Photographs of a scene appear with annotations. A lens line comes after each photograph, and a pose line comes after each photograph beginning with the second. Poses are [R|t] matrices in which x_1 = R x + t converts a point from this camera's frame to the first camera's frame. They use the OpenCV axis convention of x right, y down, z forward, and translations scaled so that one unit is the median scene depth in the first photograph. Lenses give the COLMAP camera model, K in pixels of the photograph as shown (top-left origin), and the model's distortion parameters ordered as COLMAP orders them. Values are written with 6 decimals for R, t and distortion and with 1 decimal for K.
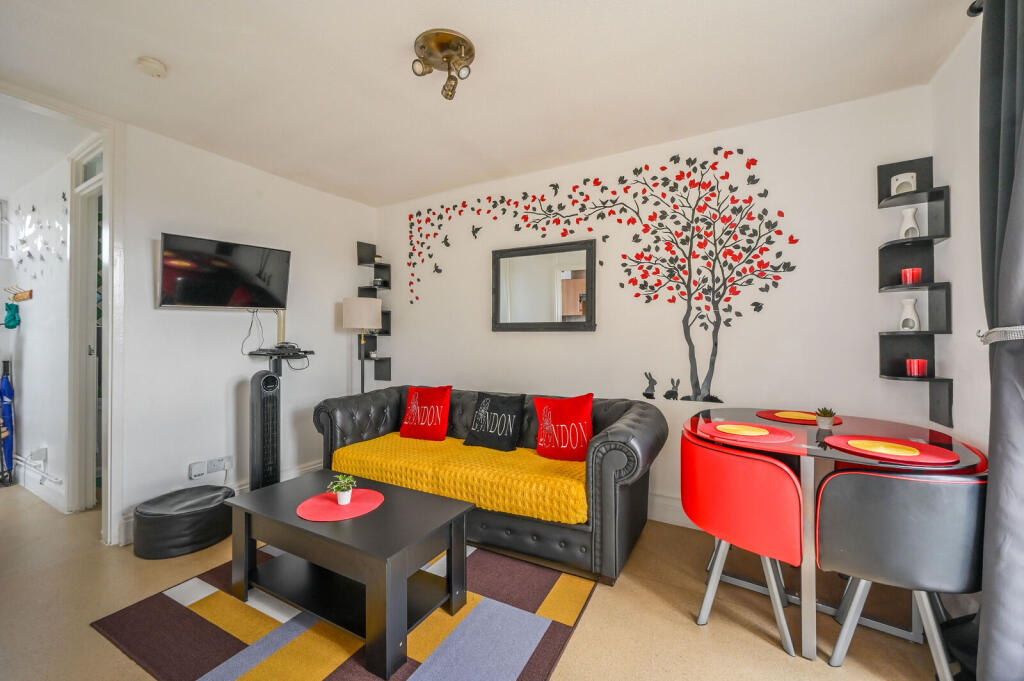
lens RADIAL K [[398.3, 0, 511.7], [0, 398.3, 336.1], [0, 0, 1]] dist [0.000267, -0.000120]
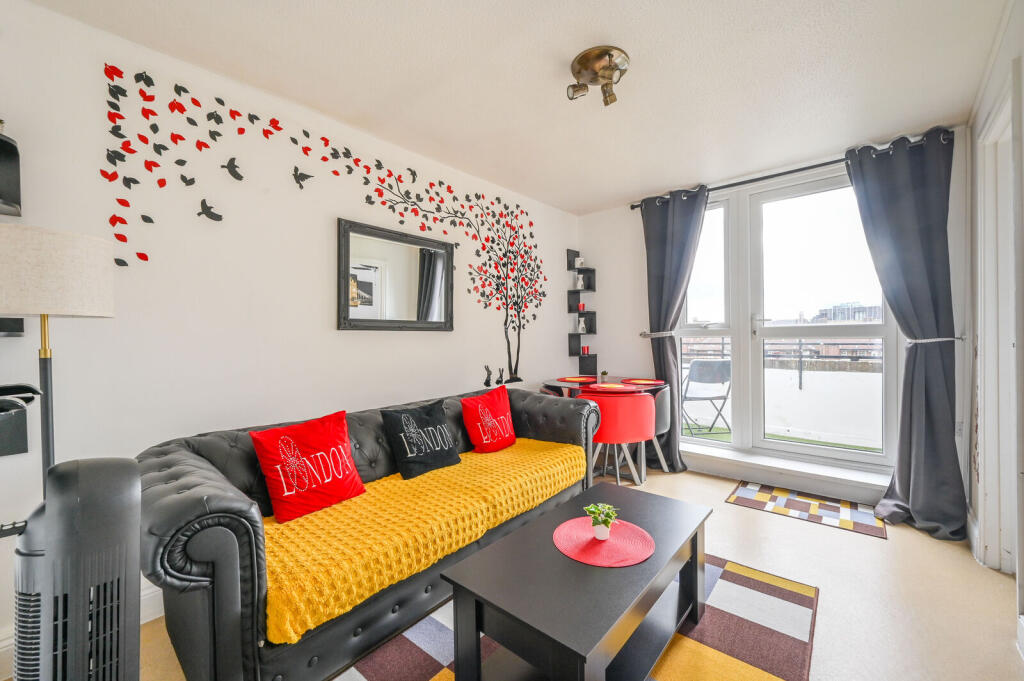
lens RADIAL K [[398.3, 0, 511.9], [0, 398.3, 337.8], [0, 0, 1]] dist [0.000267, -0.000120]
pose [[0.224374, -0.005914, 0.974485, -0.828120], [0.003396, 0.999980, 0.005287, 0.000025], [-0.974497, 0.002123, 0.224389, 0.645655]]
